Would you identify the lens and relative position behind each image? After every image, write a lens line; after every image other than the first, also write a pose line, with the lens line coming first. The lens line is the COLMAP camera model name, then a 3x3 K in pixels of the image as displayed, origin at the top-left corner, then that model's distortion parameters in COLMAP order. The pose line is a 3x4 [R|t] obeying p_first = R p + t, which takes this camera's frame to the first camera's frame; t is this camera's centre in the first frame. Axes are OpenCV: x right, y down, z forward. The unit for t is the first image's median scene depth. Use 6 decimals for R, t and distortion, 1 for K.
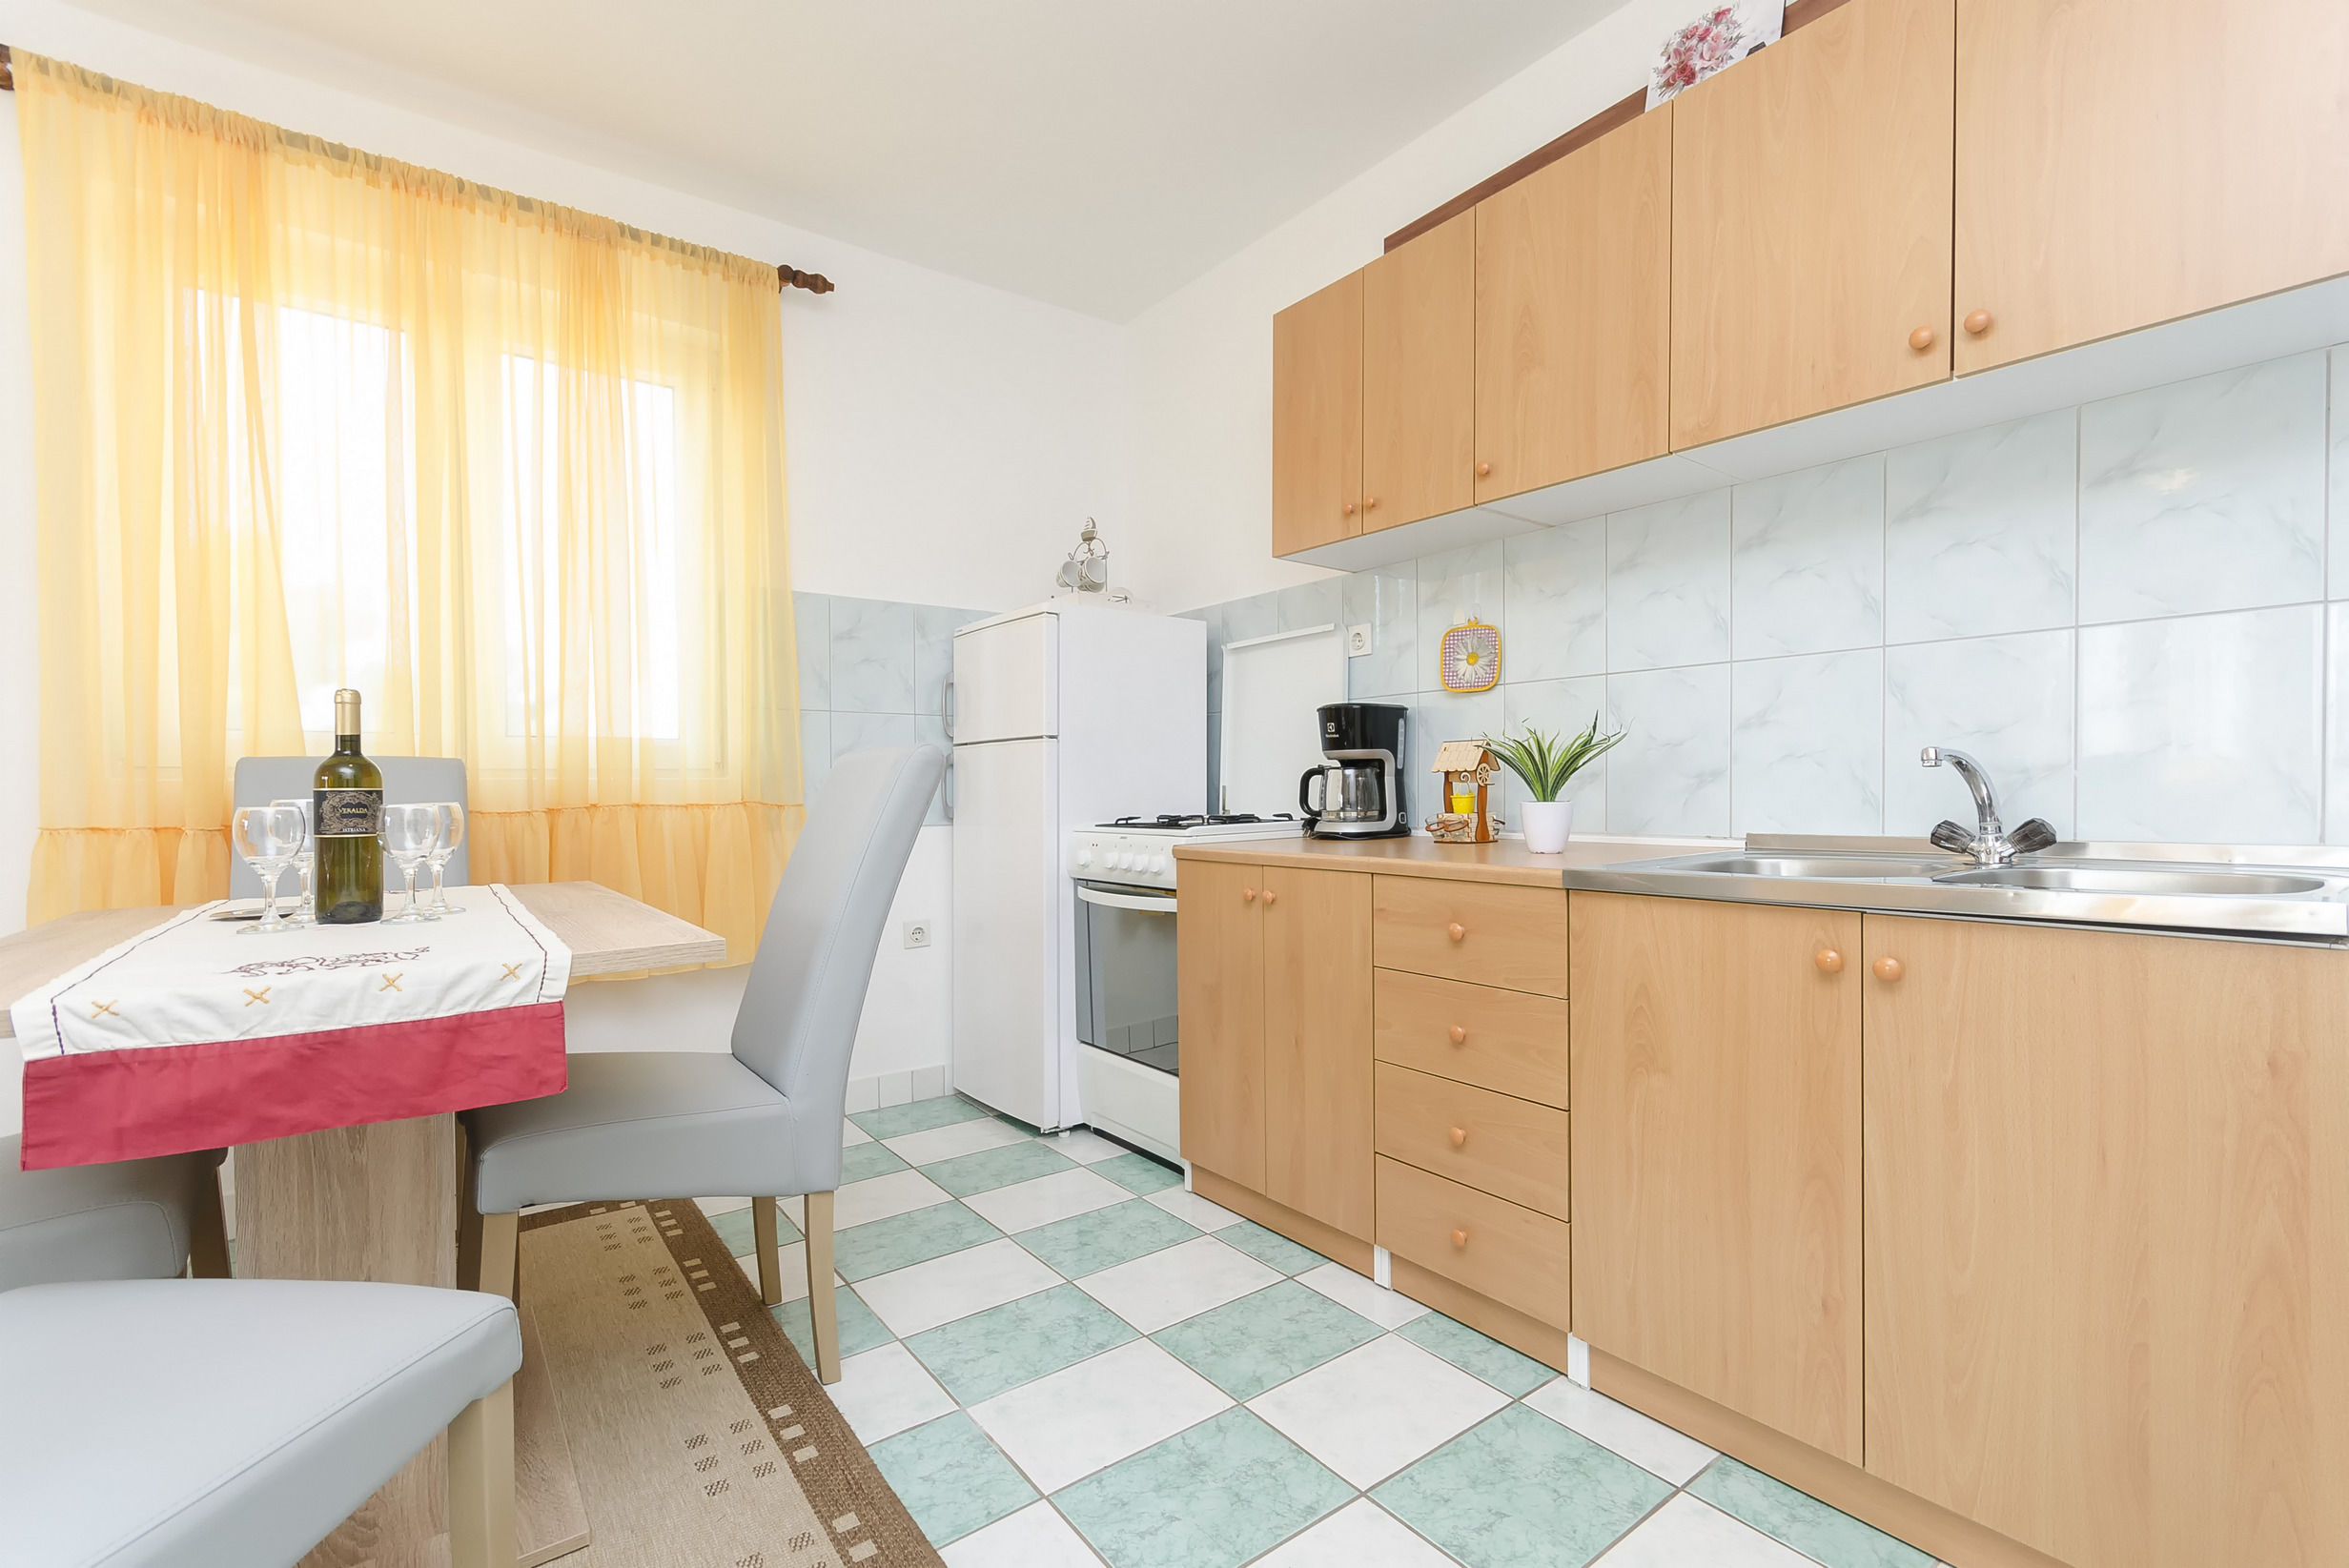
lens RADIAL K [[1018.7, 0, 1167.8], [0, 1018.7, 800.0], [0, 0, 1]] dist [-0.001673, -0.000455]
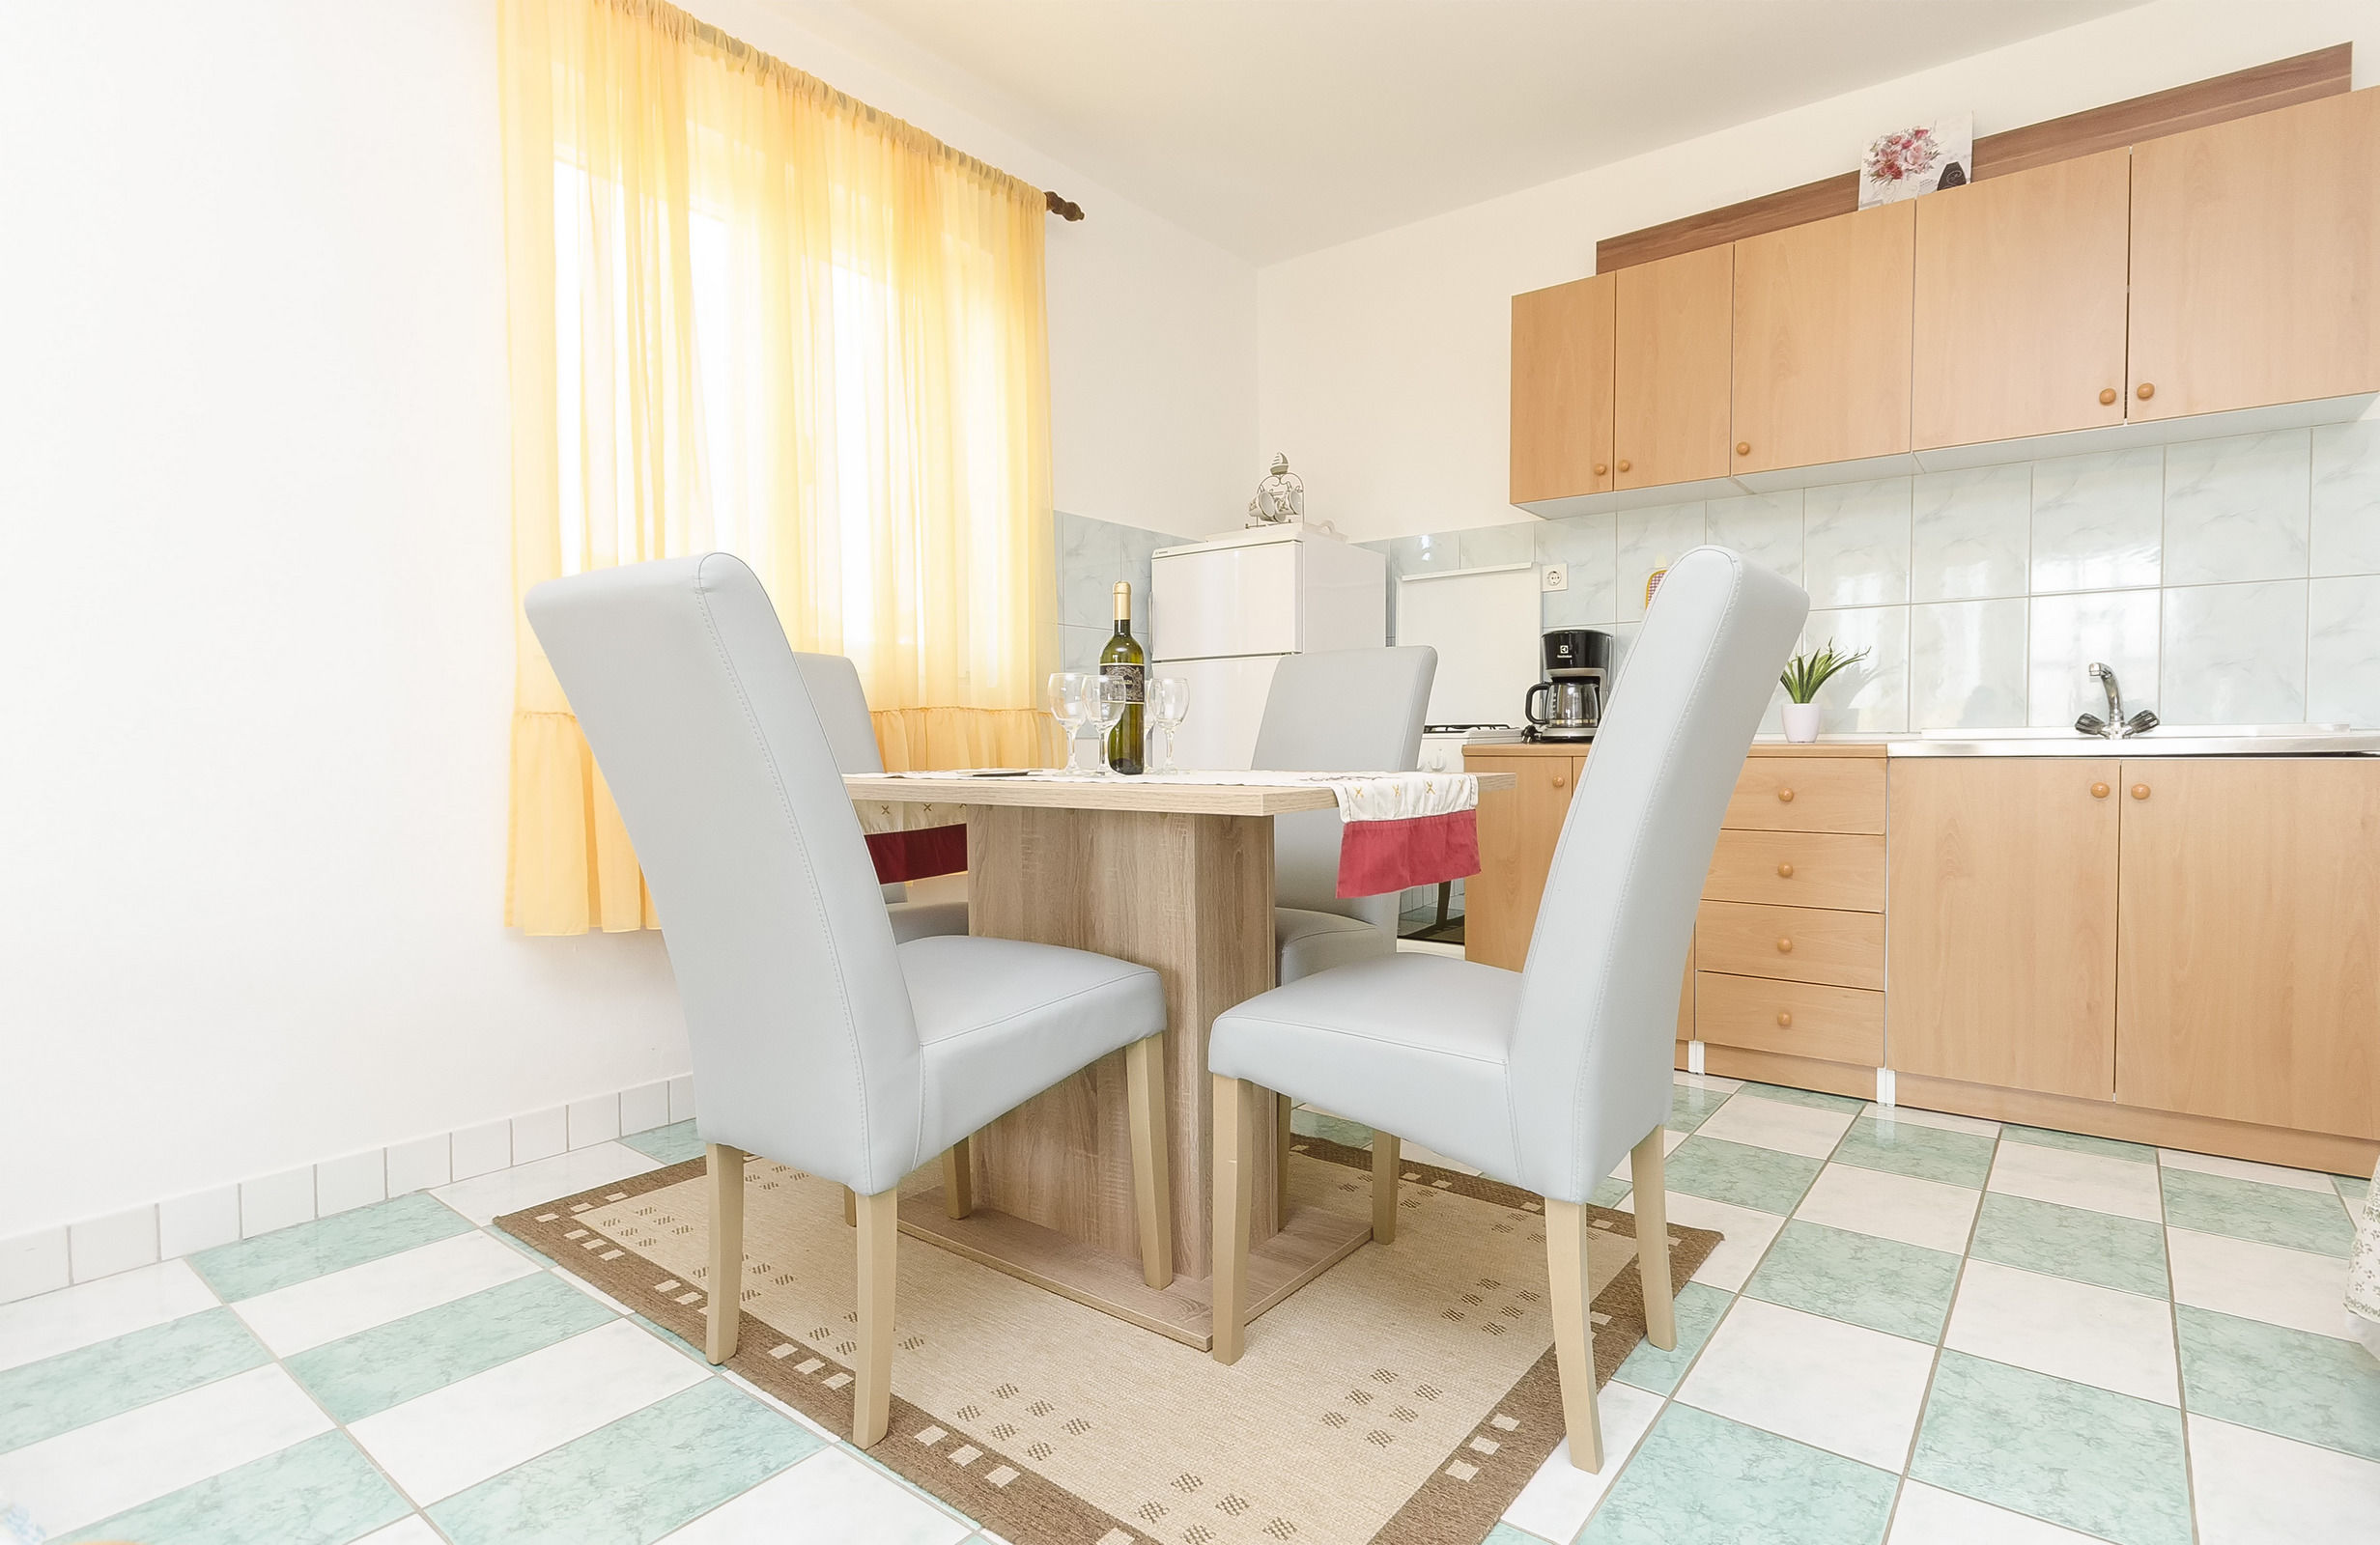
lens RADIAL K [[1134.3, 0, 1190.0], [0, 1134.3, 772.5], [0, 0, 1]] dist [-0.007717, -0.001262]
pose [[0.968167, -0.001892, 0.250299, -0.616339], [-0.002130, 0.999873, 0.015798, 0.055474], [-0.250298, -0.015828, 0.968040, -0.188296]]
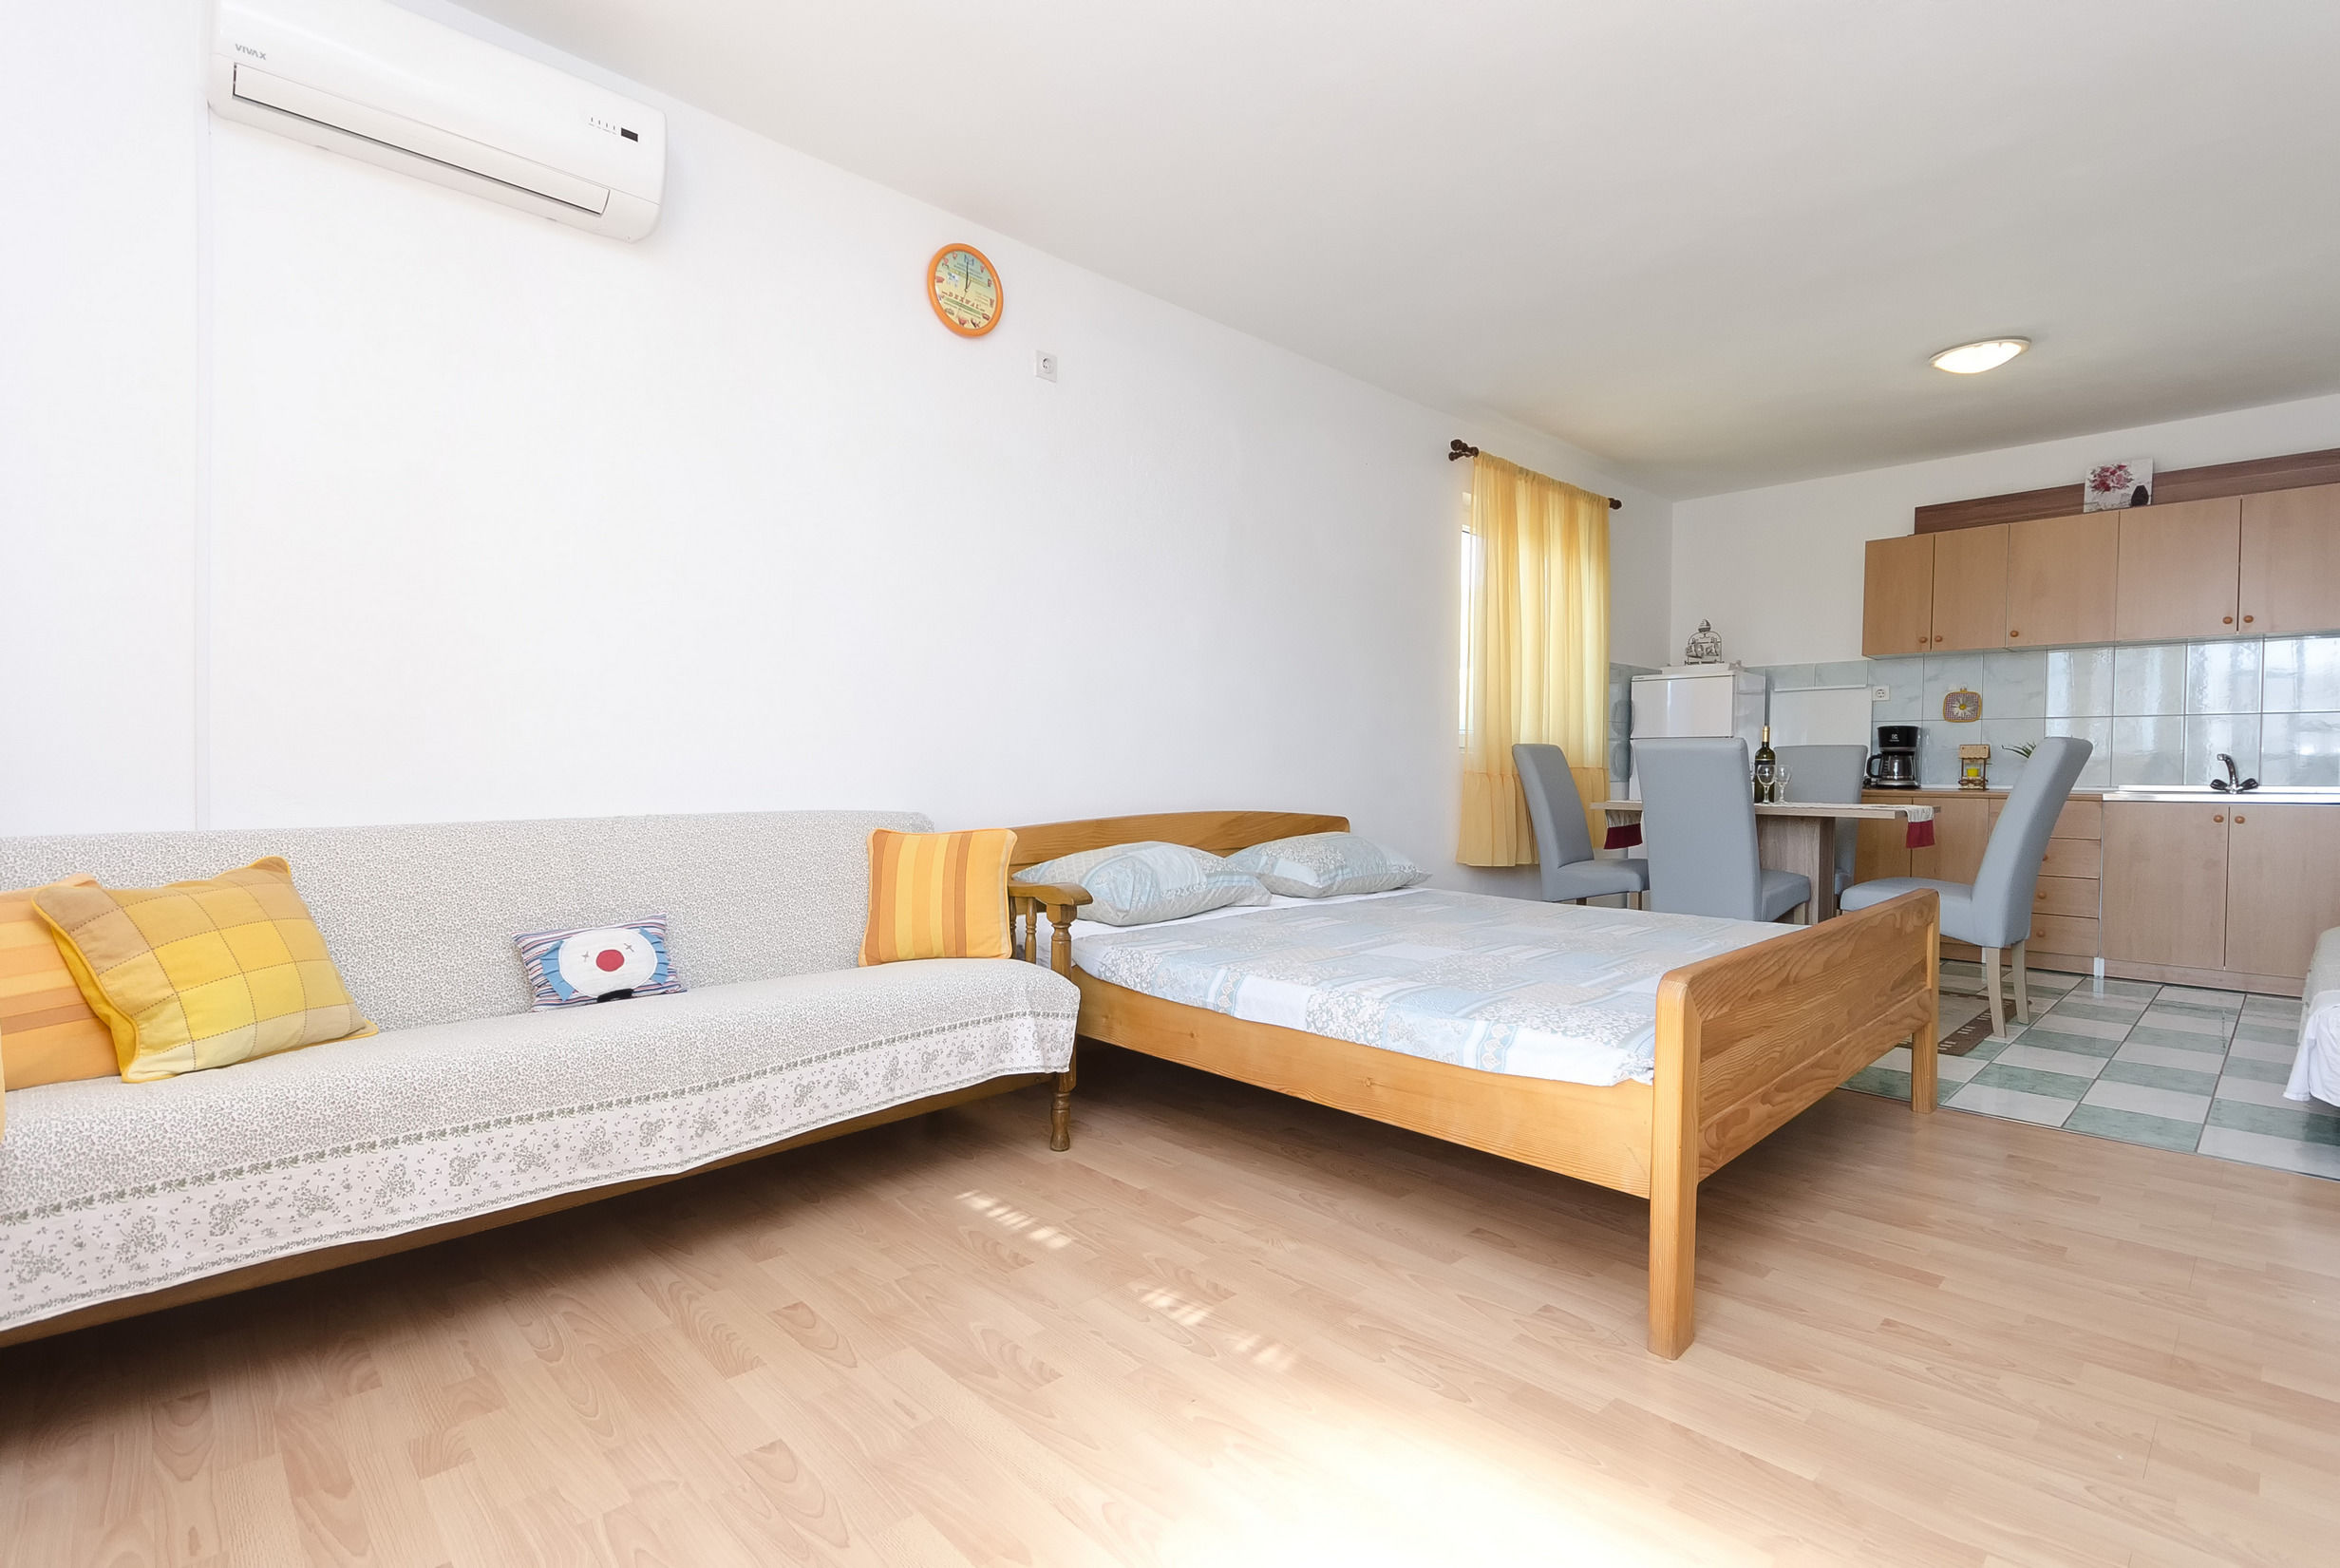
lens RADIAL K [[1086.1, 0, 1160.5], [0, 1086.1, 787.0], [0, 0, 1]] dist [0.004006, 0.000091]
pose [[0.992880, 0.012047, 0.118510, -1.699339], [-0.013007, 0.999889, 0.007331, 0.039958], [-0.118408, -0.008821, 0.992926, -1.134290]]
